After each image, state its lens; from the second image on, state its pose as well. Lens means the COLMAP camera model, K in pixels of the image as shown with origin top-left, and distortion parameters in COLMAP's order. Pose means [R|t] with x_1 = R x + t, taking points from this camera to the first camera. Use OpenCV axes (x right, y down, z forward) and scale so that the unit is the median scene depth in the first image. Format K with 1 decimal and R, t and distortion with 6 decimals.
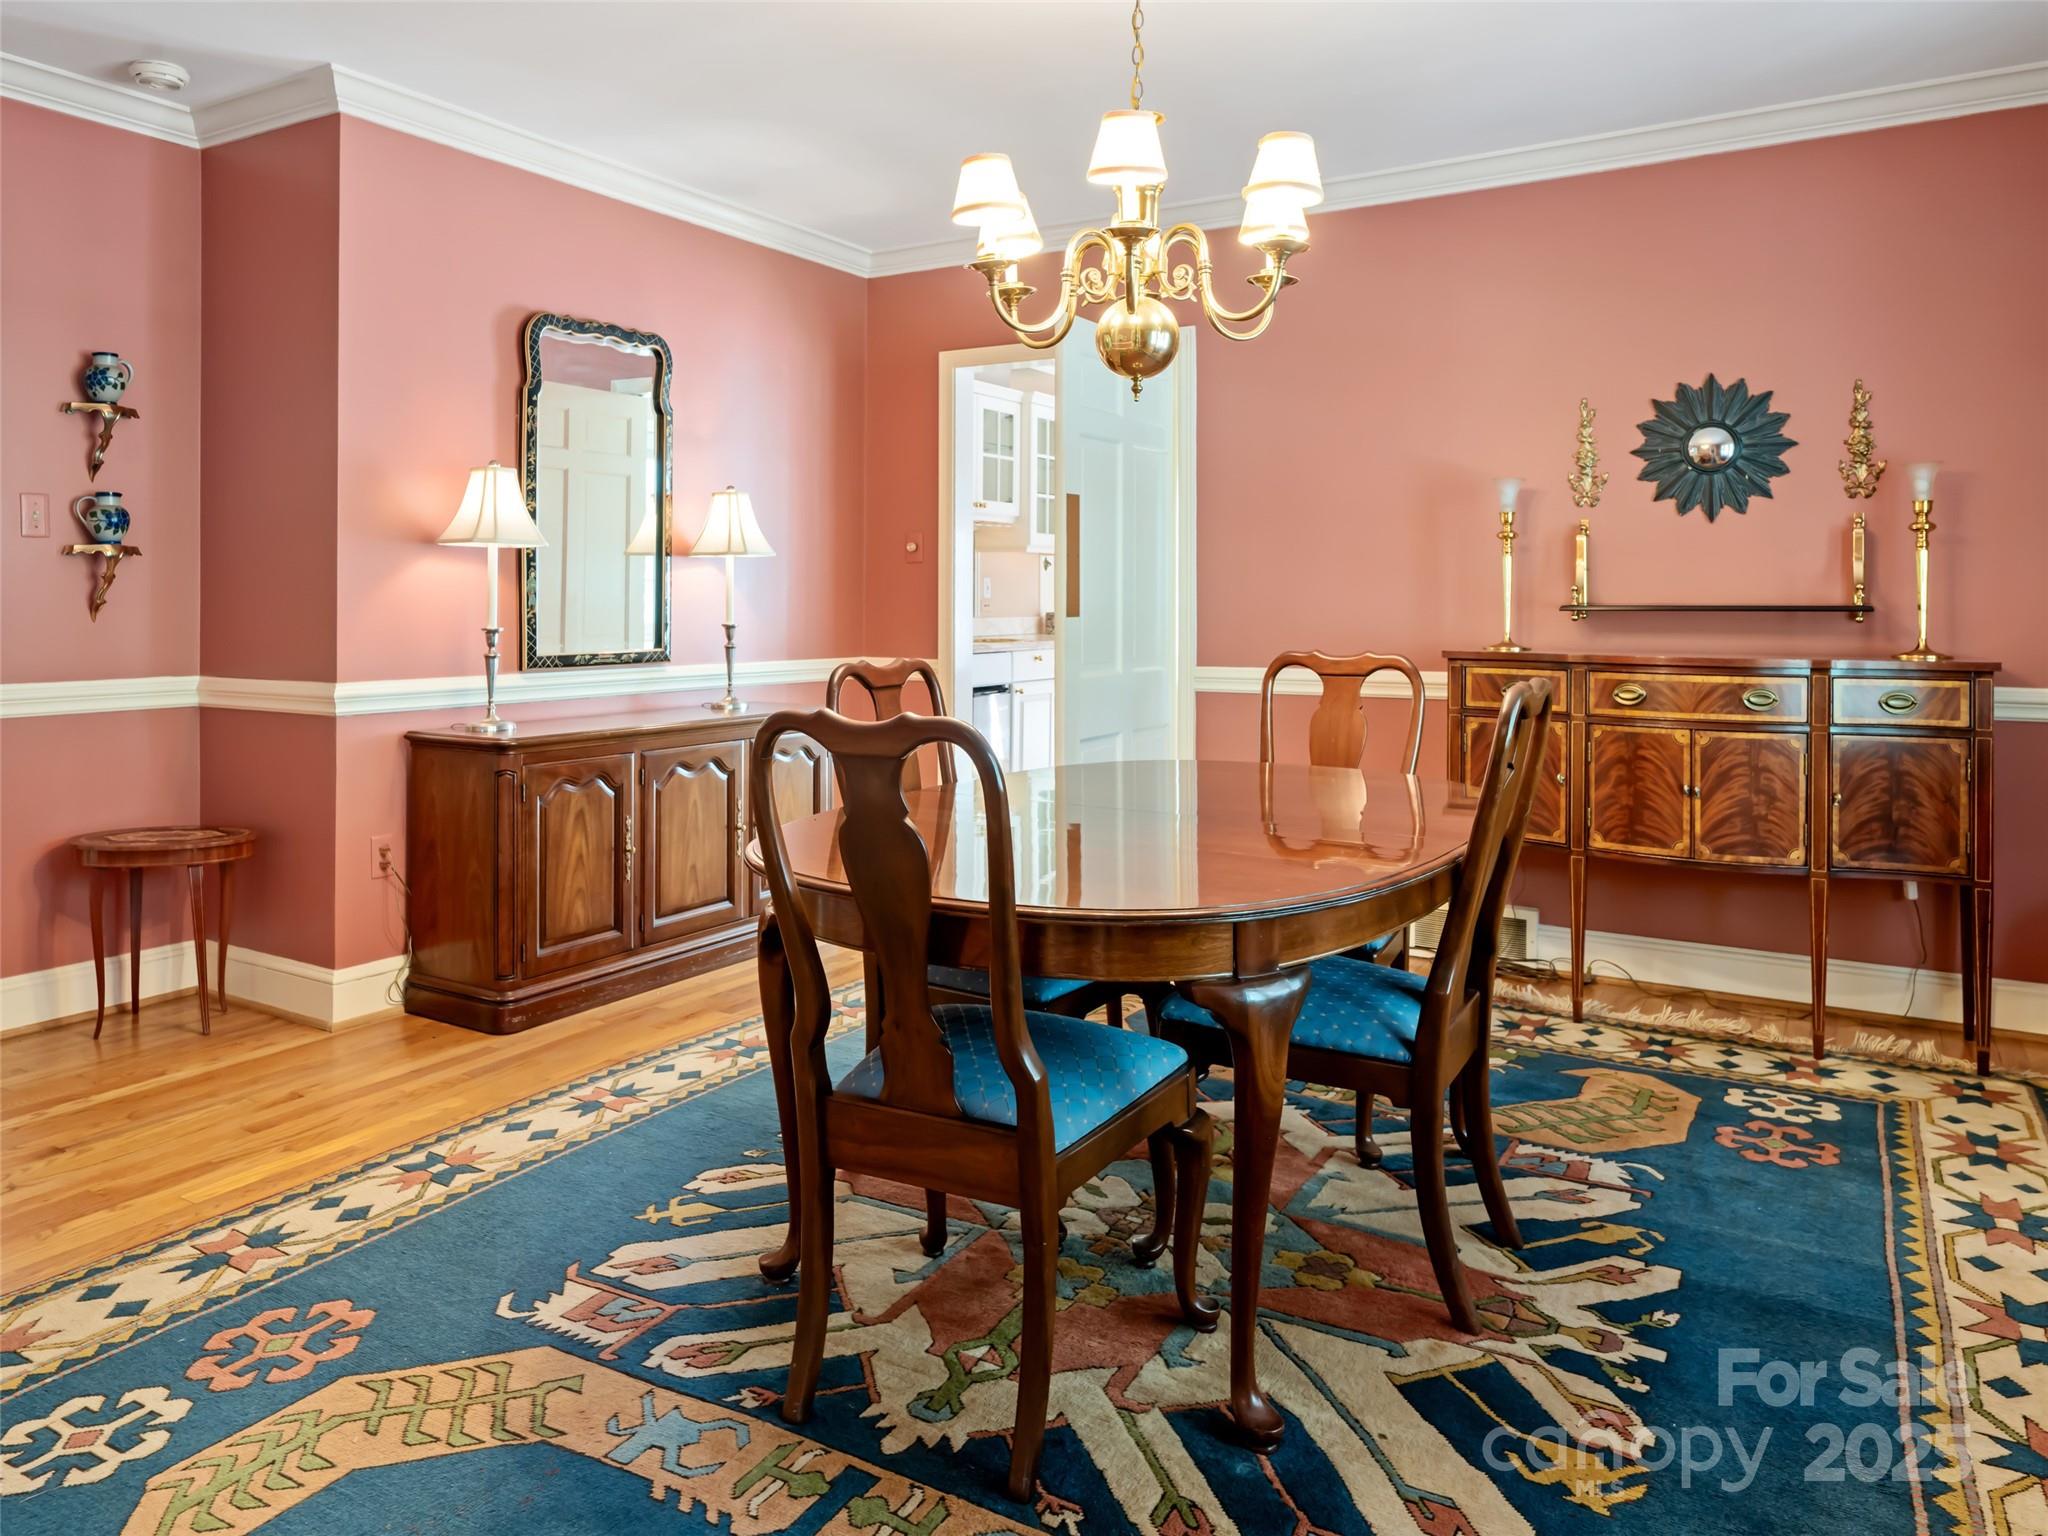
lens RADIAL K [[1468.5, 0, 1020.9], [0, 1468.5, 673.8], [0, 0, 1]] dist [-0.004584, -0.001975]
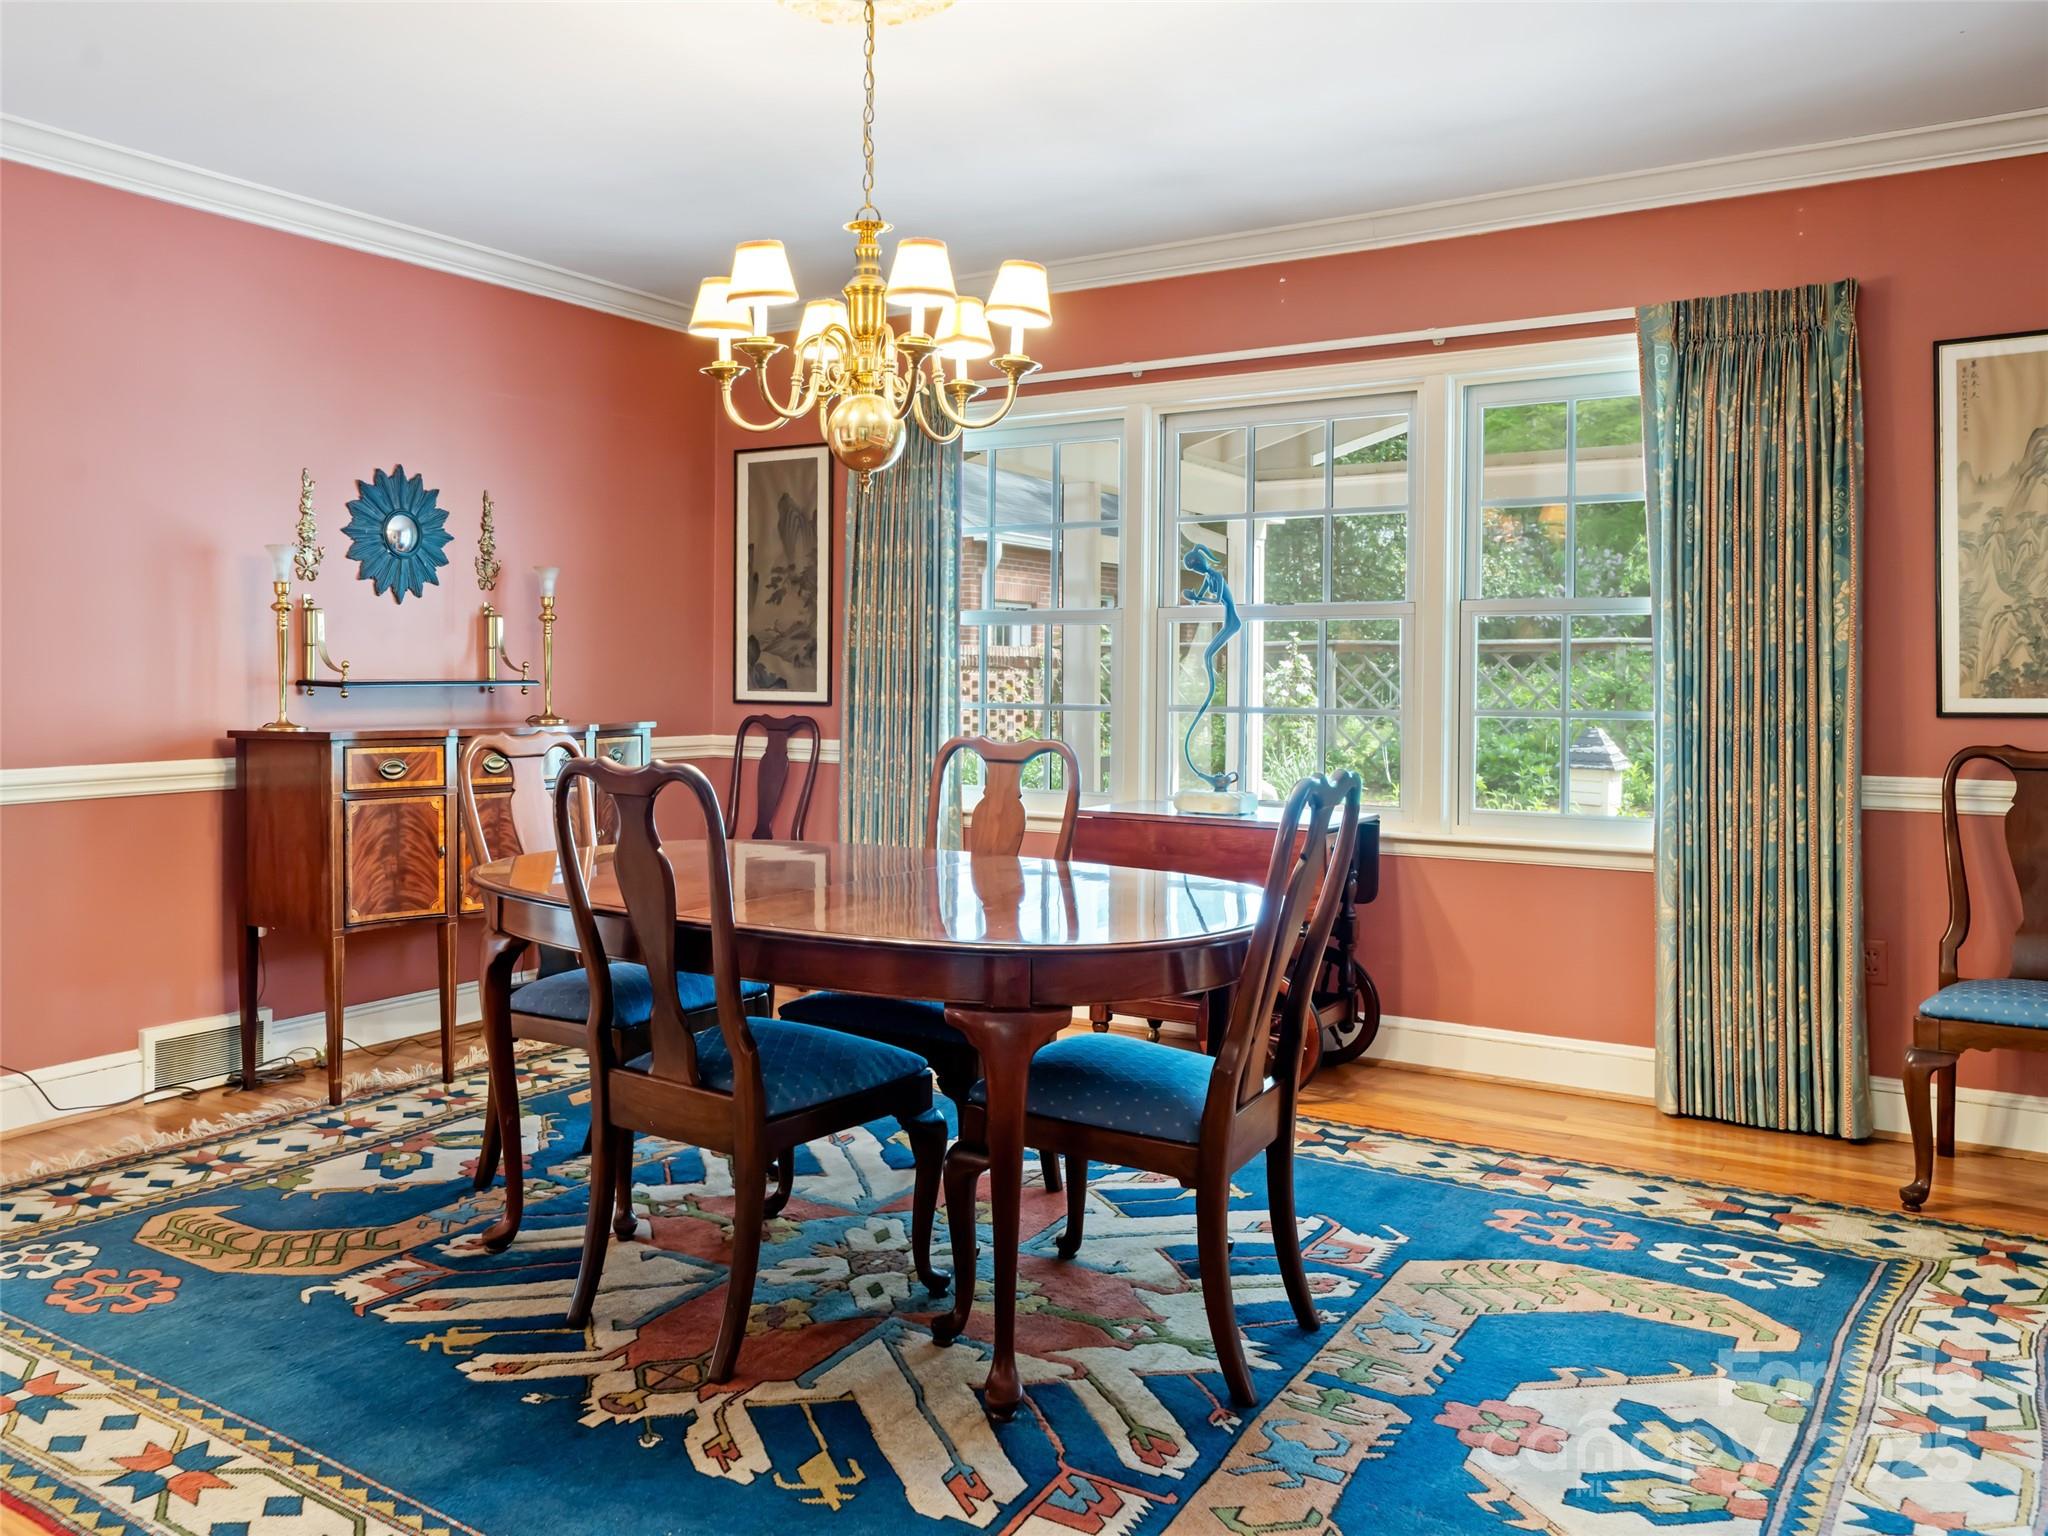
lens RADIAL K [[1435.9, 0, 1024.0], [0, 1435.9, 768.0], [0, 0, 1]] dist [0.001827, -0.000065]
pose [[0.053796, -0.069022, 0.996164, -0.576884], [0.048550, 0.996609, 0.066431, -0.031951], [-0.997371, 0.044790, 0.056964, 0.504097]]
